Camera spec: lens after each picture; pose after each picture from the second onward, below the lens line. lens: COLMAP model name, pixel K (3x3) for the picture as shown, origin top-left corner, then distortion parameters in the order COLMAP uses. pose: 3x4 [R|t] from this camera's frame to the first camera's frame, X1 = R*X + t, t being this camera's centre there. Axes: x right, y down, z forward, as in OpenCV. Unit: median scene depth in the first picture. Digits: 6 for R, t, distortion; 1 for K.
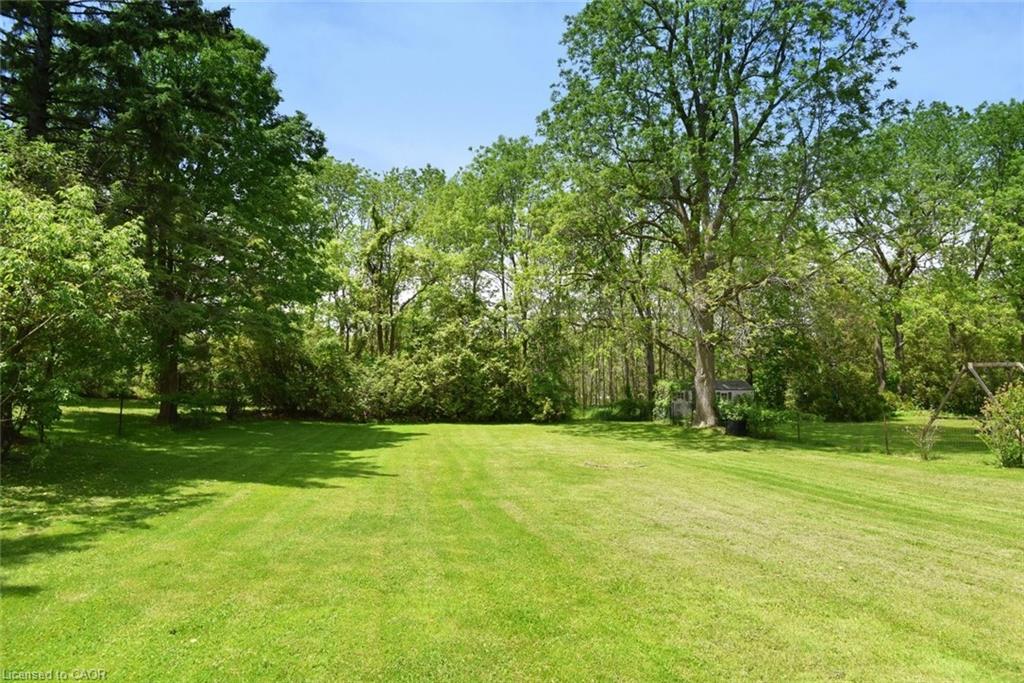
lens RADIAL K [[468.3, 0, 509.1], [0, 468.3, 340.9], [0, 0, 1]] dist [-0.054119, -0.002011]
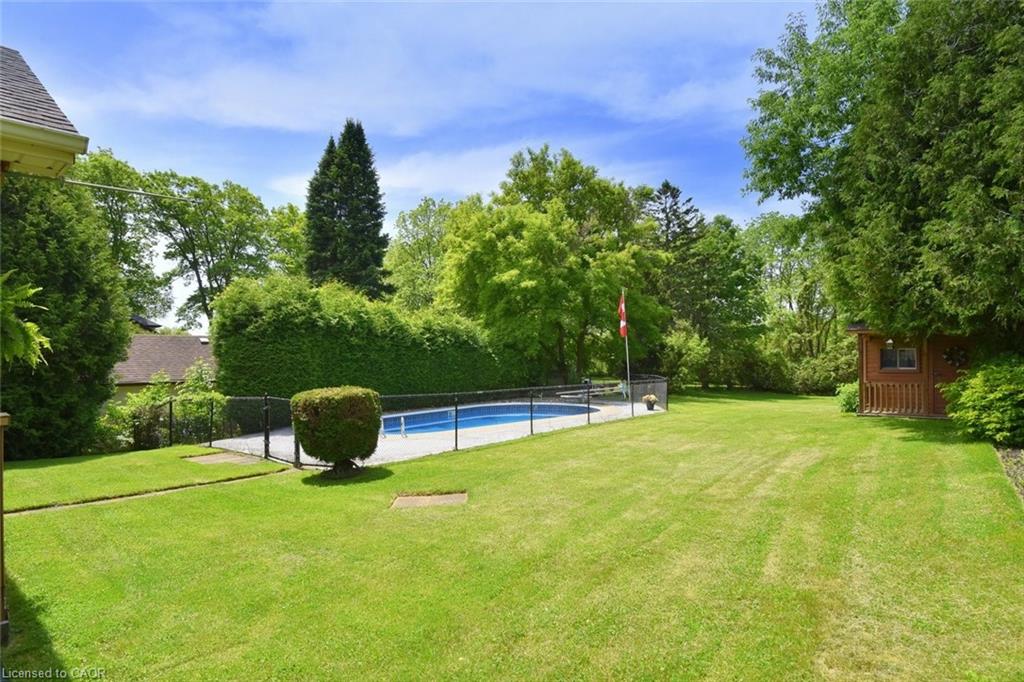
lens RADIAL K [[516.0, 0, 504.4], [0, 516.0, 357.6], [0, 0, 1]] dist [-0.019145, -0.000188]
pose [[0.550651, -0.017779, -0.834546, 0.716474], [0.102933, 0.993589, 0.046750, -0.176945], [0.828365, -0.111645, 0.548951, -1.019753]]
